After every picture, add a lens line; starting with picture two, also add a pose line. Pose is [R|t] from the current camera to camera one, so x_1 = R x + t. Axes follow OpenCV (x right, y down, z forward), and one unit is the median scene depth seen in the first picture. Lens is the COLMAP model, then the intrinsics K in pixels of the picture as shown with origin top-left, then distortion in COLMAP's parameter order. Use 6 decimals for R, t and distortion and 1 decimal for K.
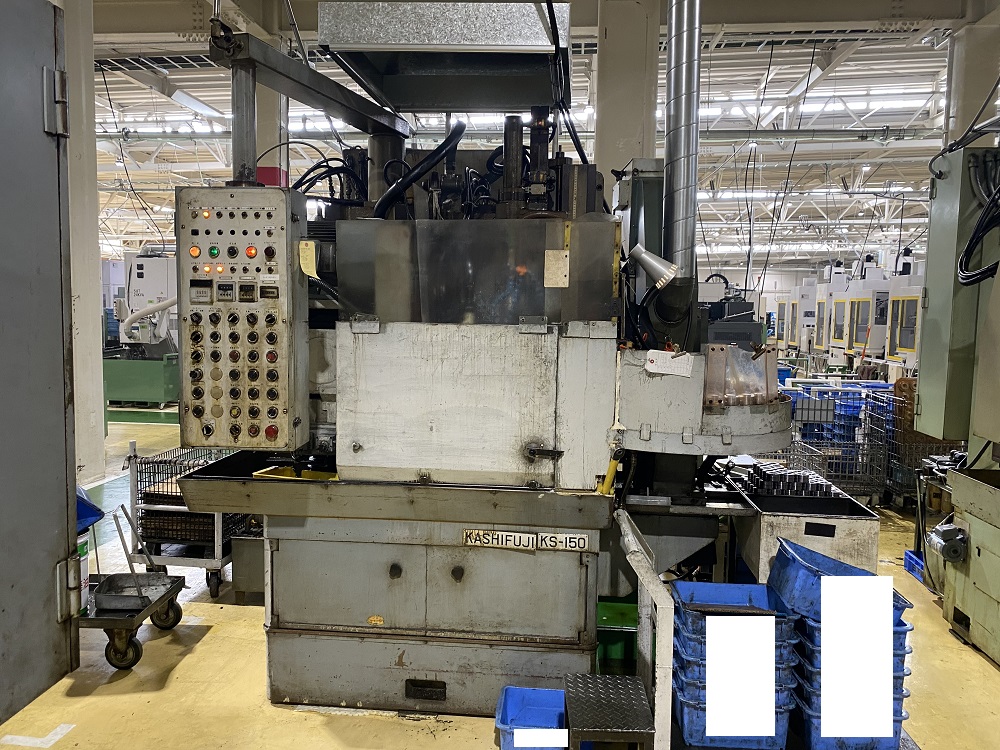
lens RADIAL K [[767.6, 0, 504.3], [0, 767.6, 366.2], [0, 0, 1]] dist [0.052329, -0.087835]
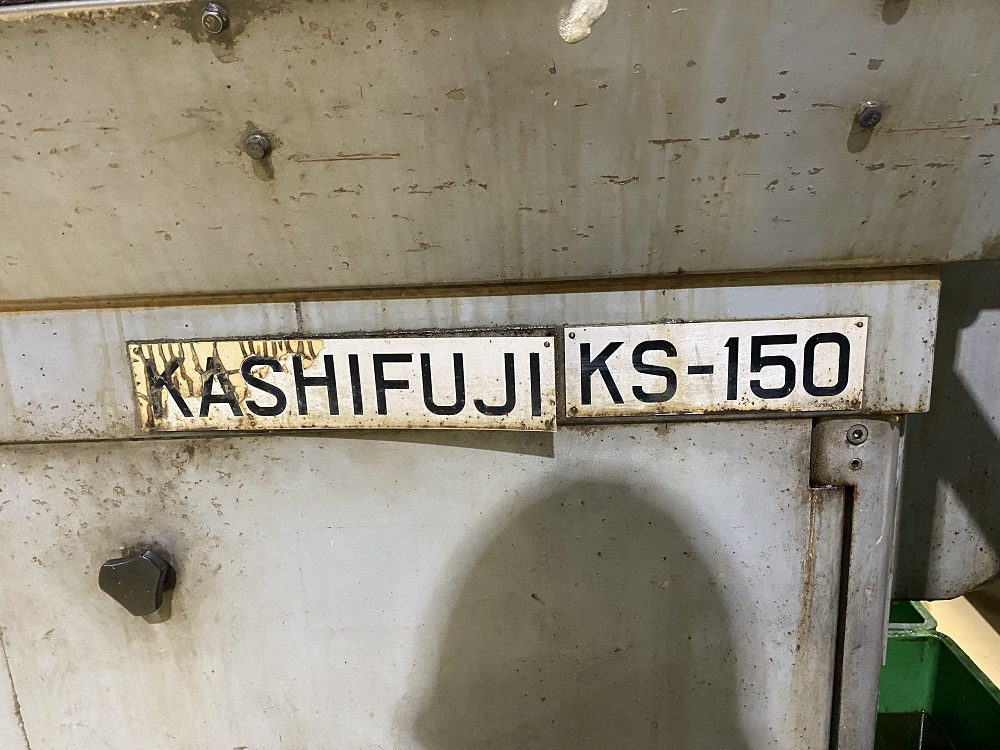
lens RADIAL K [[767.6, 0, 504.3], [0, 767.6, 366.2], [0, 0, 1]] dist [0.052329, -0.087835]
pose [[0.995718, -0.076466, 0.051948, 0.021772], [0.066764, 0.983521, 0.168016, 0.195798], [-0.063939, -0.163828, 0.984415, 0.833405]]
